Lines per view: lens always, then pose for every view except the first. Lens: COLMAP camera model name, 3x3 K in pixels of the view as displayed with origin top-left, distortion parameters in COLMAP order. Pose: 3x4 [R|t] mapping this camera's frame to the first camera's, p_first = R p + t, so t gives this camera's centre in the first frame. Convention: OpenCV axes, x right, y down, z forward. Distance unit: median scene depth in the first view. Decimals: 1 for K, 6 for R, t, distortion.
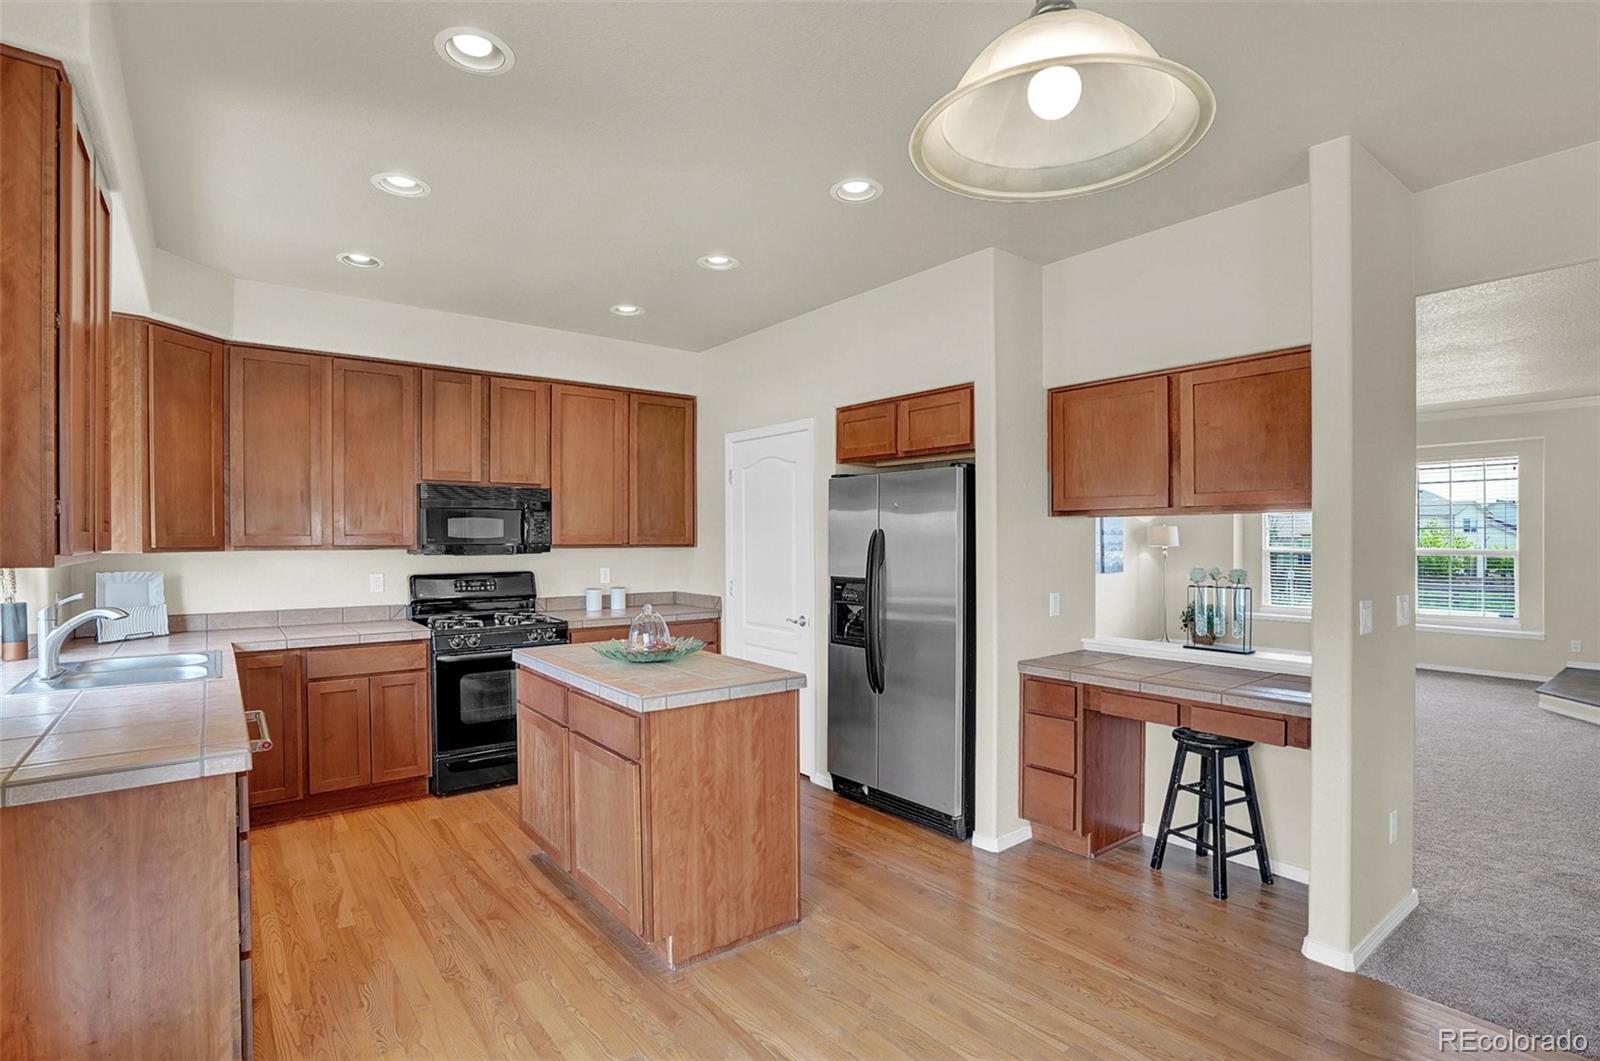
lens RADIAL K [[765.8, 0, 802.9], [0, 765.8, 528.6], [0, 0, 1]] dist [-0.064231, 0.027870]
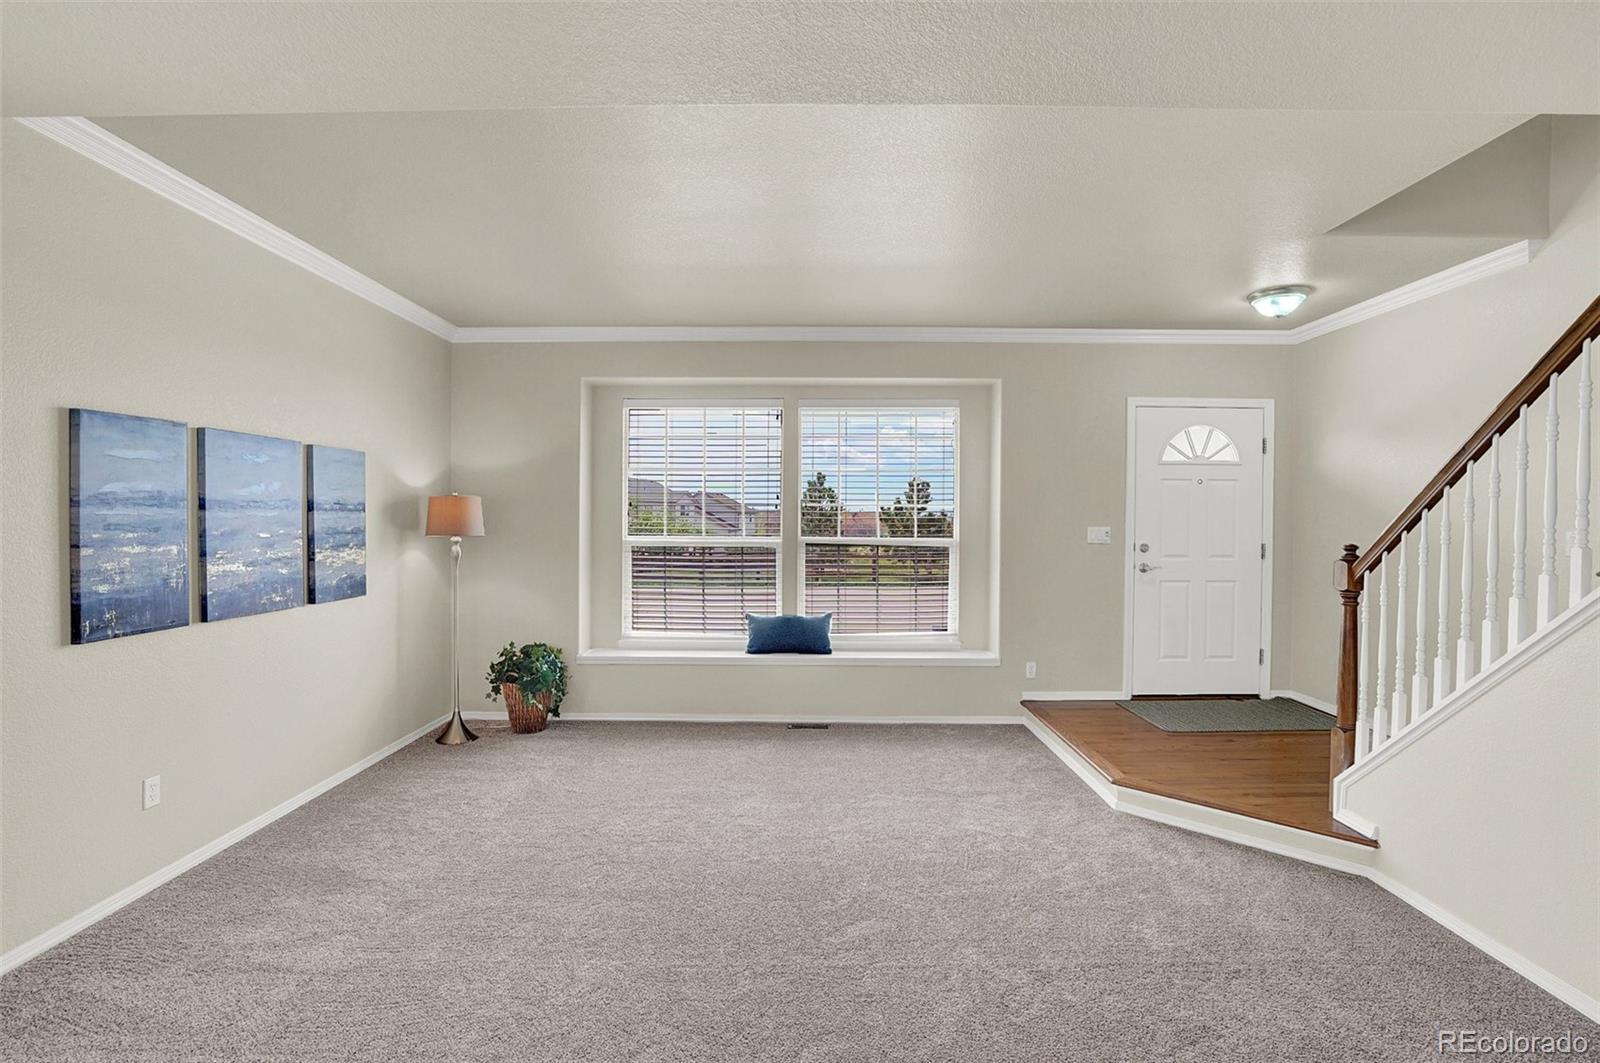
lens RADIAL K [[765.8, 0, 802.9], [0, 765.8, 529.6], [0, 0, 1]] dist [-0.064231, 0.027870]
pose [[0.616913, -0.005109, 0.787015, 0.238952], [-0.013058, 0.999775, 0.016726, 0.007957], [-0.786923, -0.020595, 0.616708, 0.536966]]
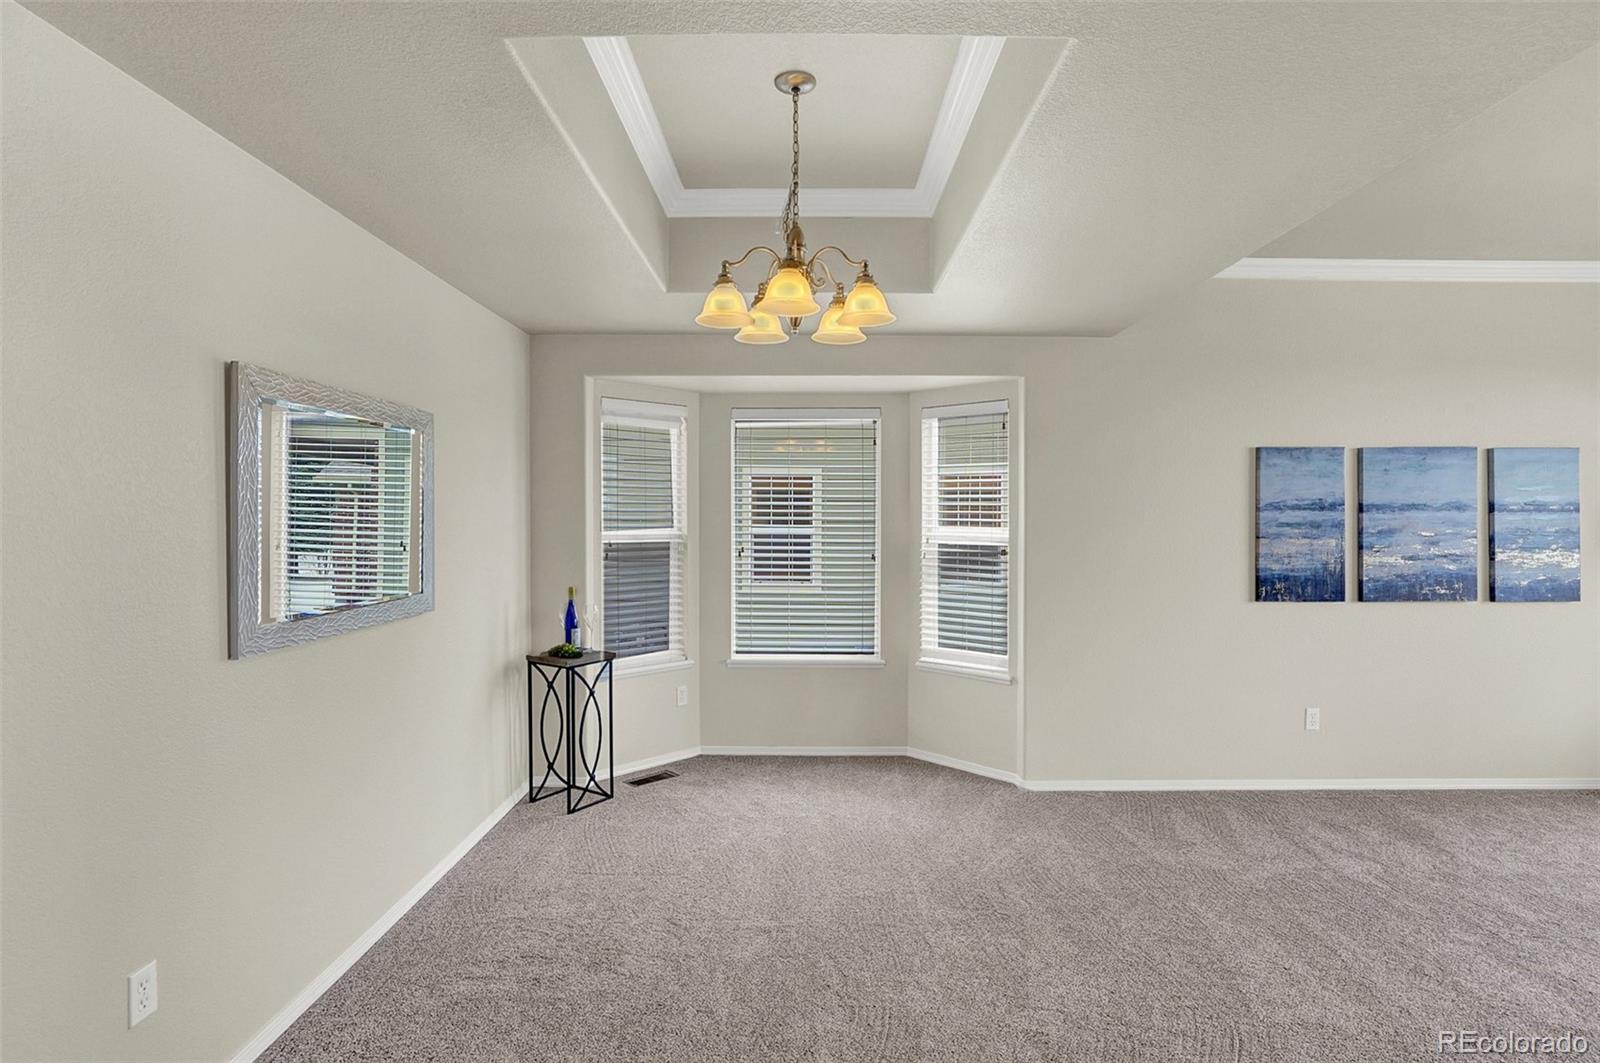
lens RADIAL K [[821.0, 0, 799.5], [0, 821.0, 521.5], [0, 0, 1]] dist [-0.056969, 0.025486]
pose [[0.786460, 0.008890, -0.617578, 0.363064], [0.001258, 0.999871, 0.015995, 0.005777], [0.617640, -0.013356, 0.786347, 0.402206]]
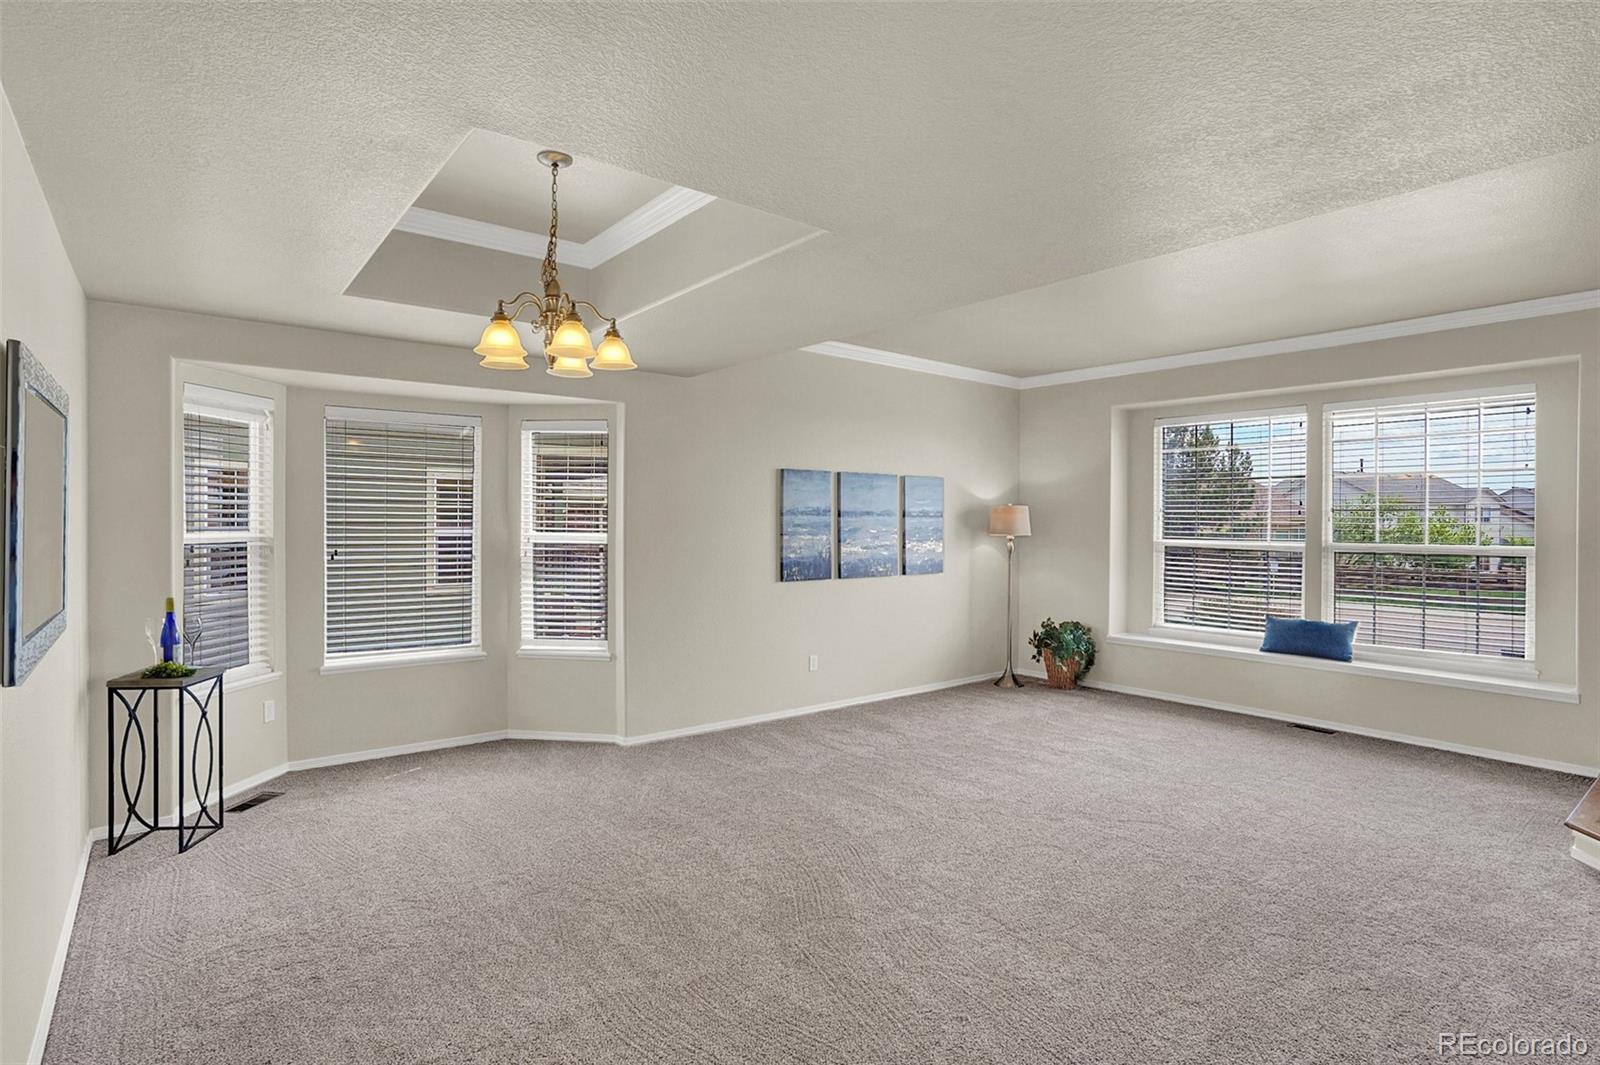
lens RADIAL K [[821.0, 0, 799.5], [0, 821.0, 522.5], [0, 0, 1]] dist [-0.056969, 0.025486]
pose [[0.999689, 0.010087, 0.022812, 0.285767], [-0.010419, 0.999841, 0.014501, 0.003503], [-0.022662, -0.014735, 0.999635, 0.286210]]
